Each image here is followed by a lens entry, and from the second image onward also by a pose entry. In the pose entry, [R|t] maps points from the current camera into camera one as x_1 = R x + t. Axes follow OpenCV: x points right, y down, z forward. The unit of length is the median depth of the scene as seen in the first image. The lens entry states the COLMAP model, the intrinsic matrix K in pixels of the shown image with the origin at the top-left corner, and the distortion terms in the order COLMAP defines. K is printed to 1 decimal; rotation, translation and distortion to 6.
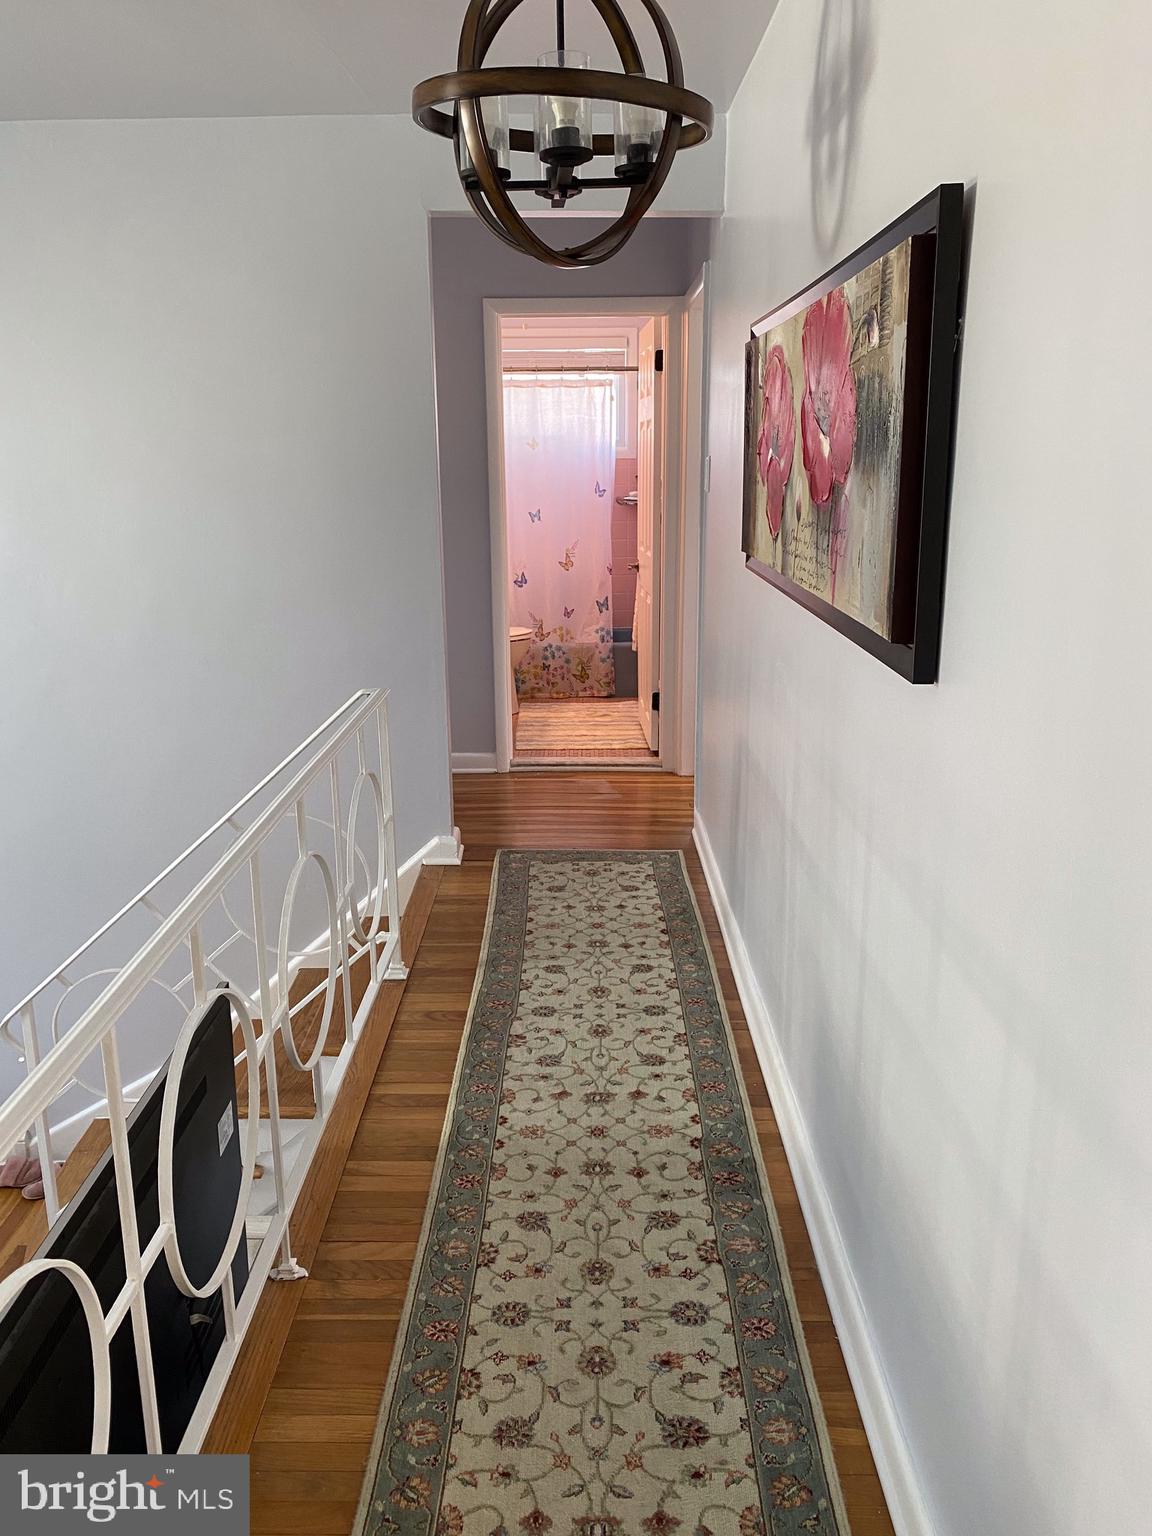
lens RADIAL K [[1162.2, 0, 575.3], [0, 1162.2, 767.1], [0, 0, 1]] dist [0.003150, -0.011437]
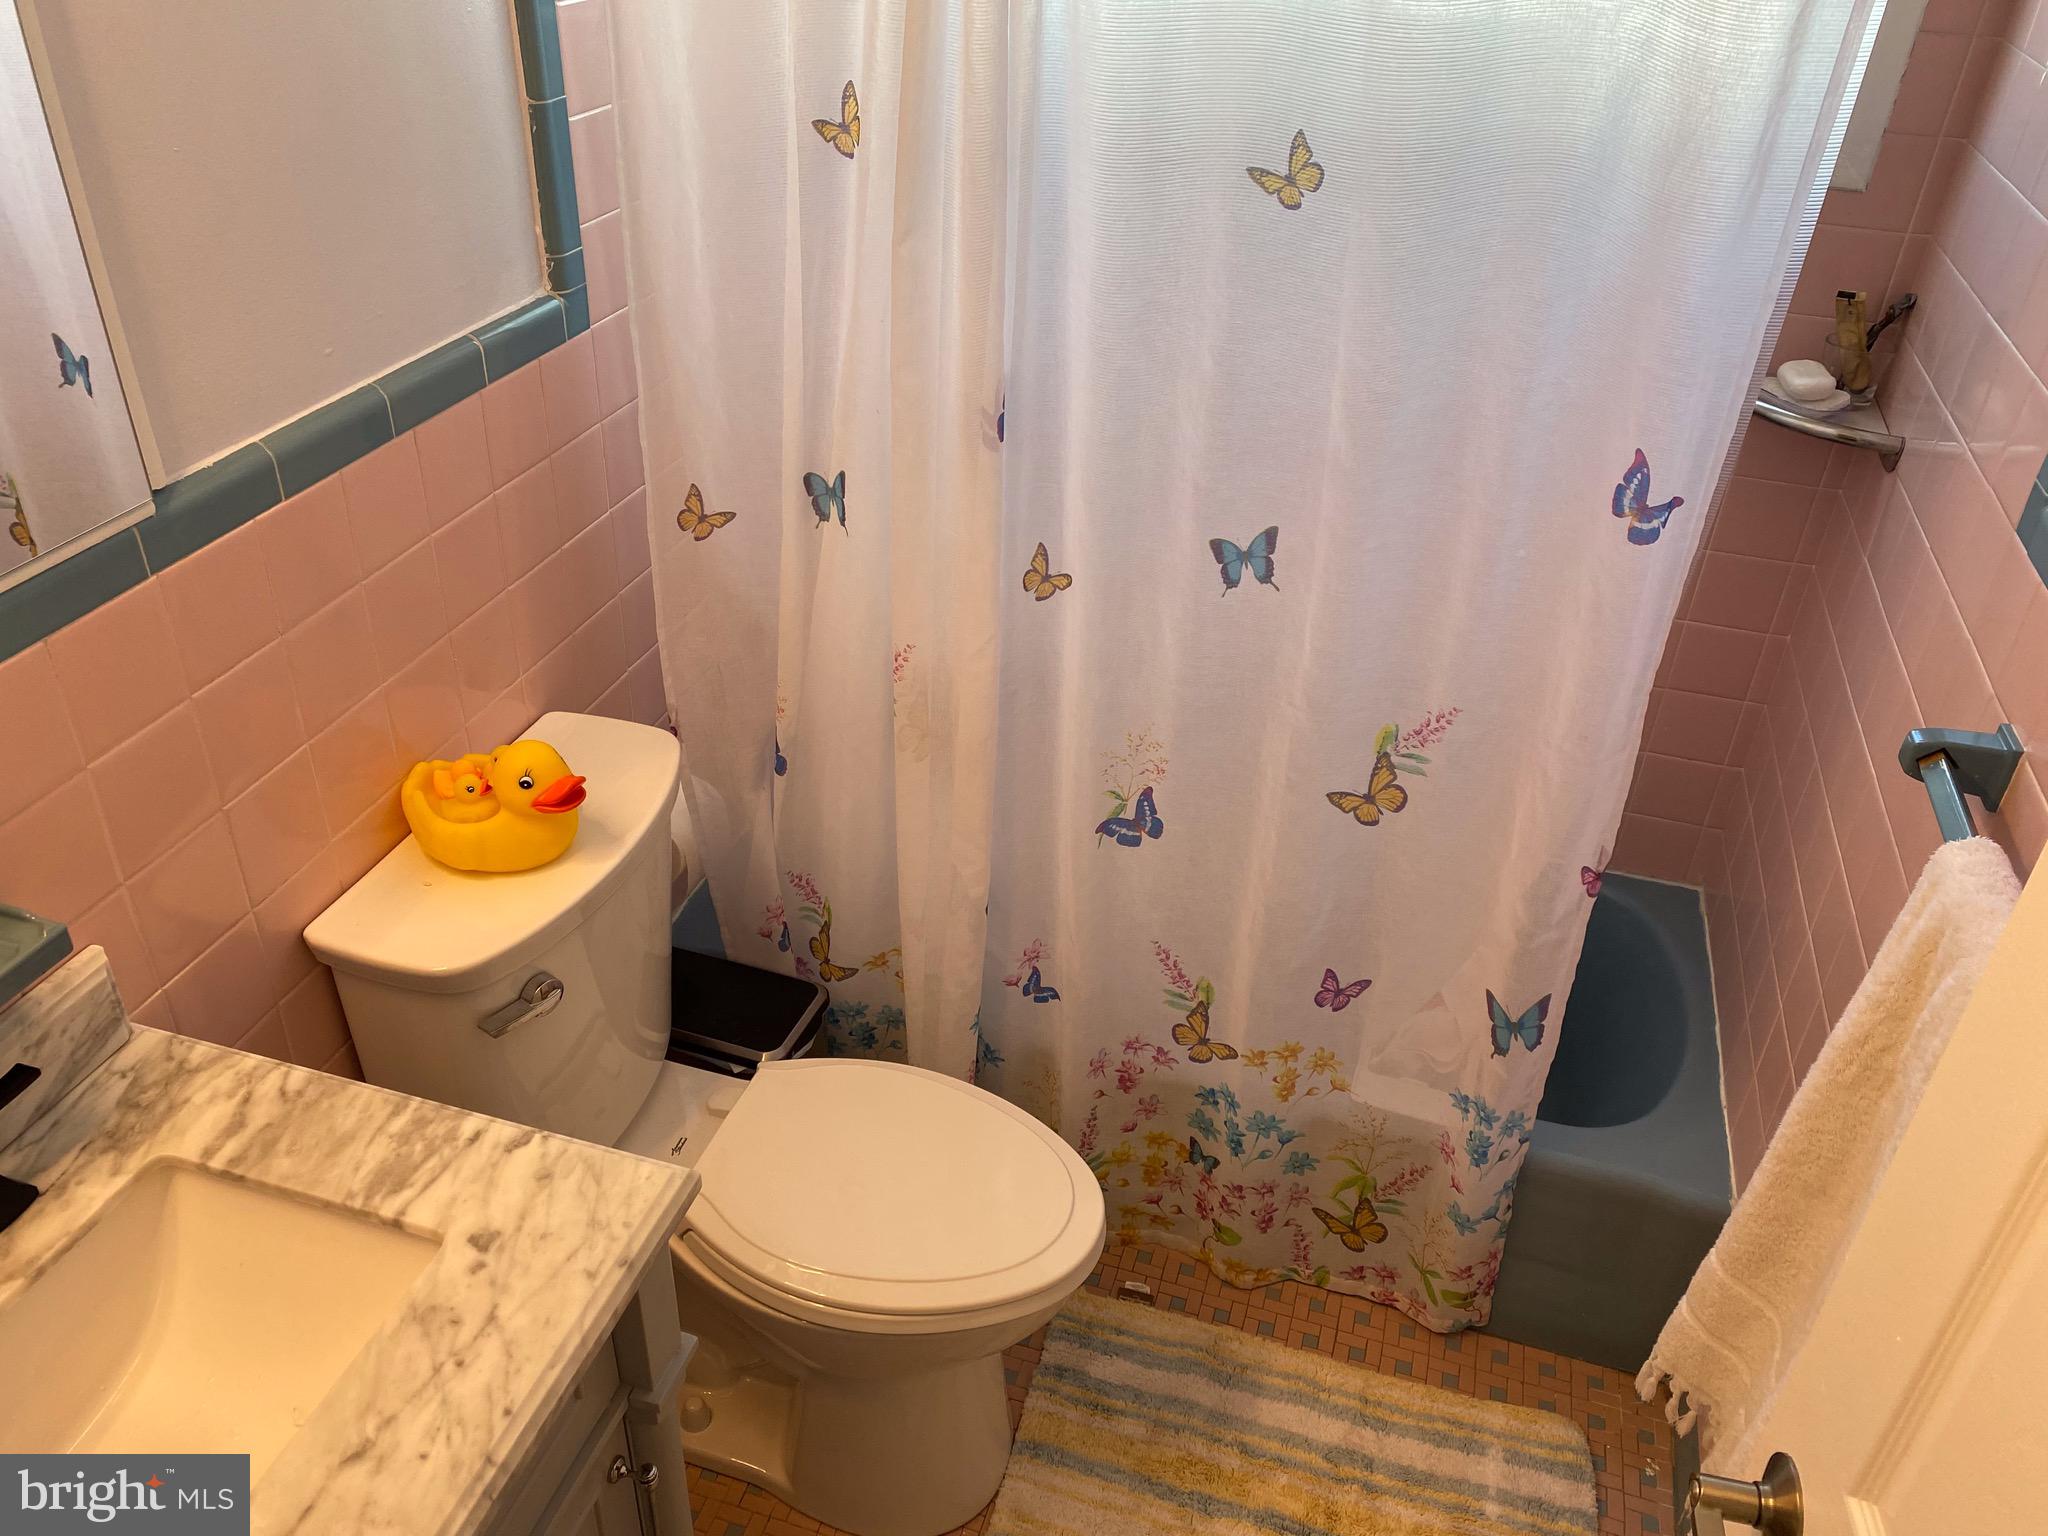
lens RADIAL K [[1549.6, 0, 1004.1], [0, 1549.6, 760.2], [0, 0, 1]] dist [0.003150, -0.011437]
pose [[0.954550, 0.193468, -0.226727, -0.008356], [-0.114700, 0.940556, 0.319684, -0.251488], [0.275098, -0.279149, 0.919998, 0.735907]]
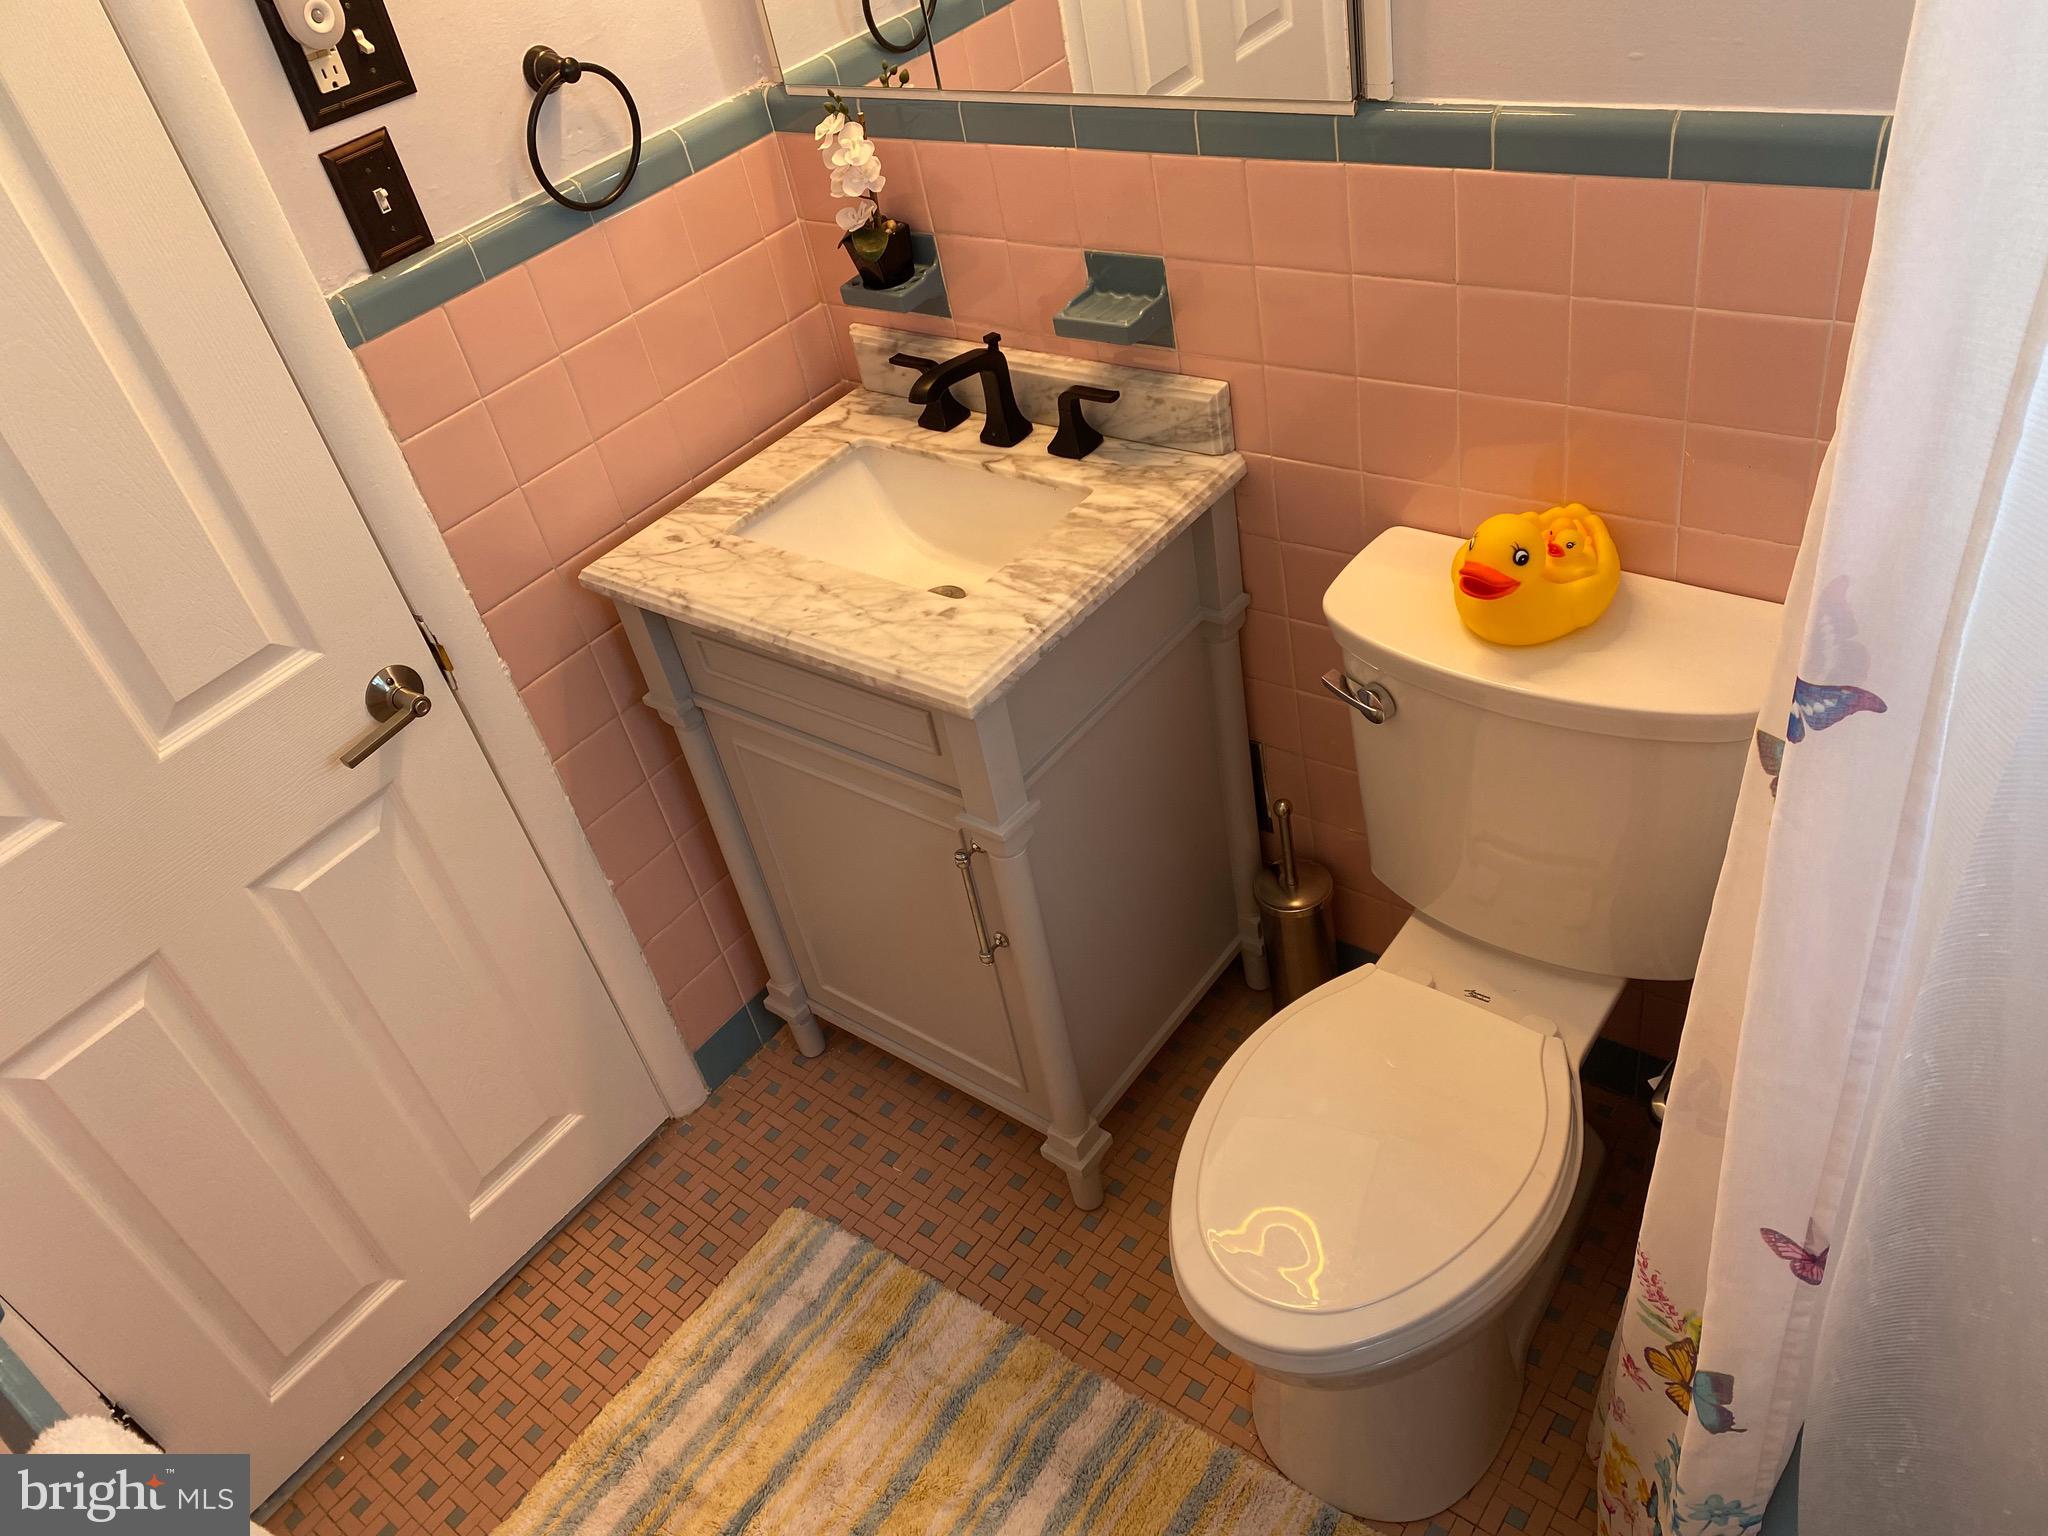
lens RADIAL K [[1549.6, 0, 1007.4], [0, 1549.6, 779.8], [0, 0, 1]] dist [0.003150, -0.011437]
pose [[-0.604946, 0.589607, -0.535168, 0.123949], [-0.015004, 0.663536, 0.747994, -0.379563], [0.796125, 0.460525, -0.392557, 1.257064]]
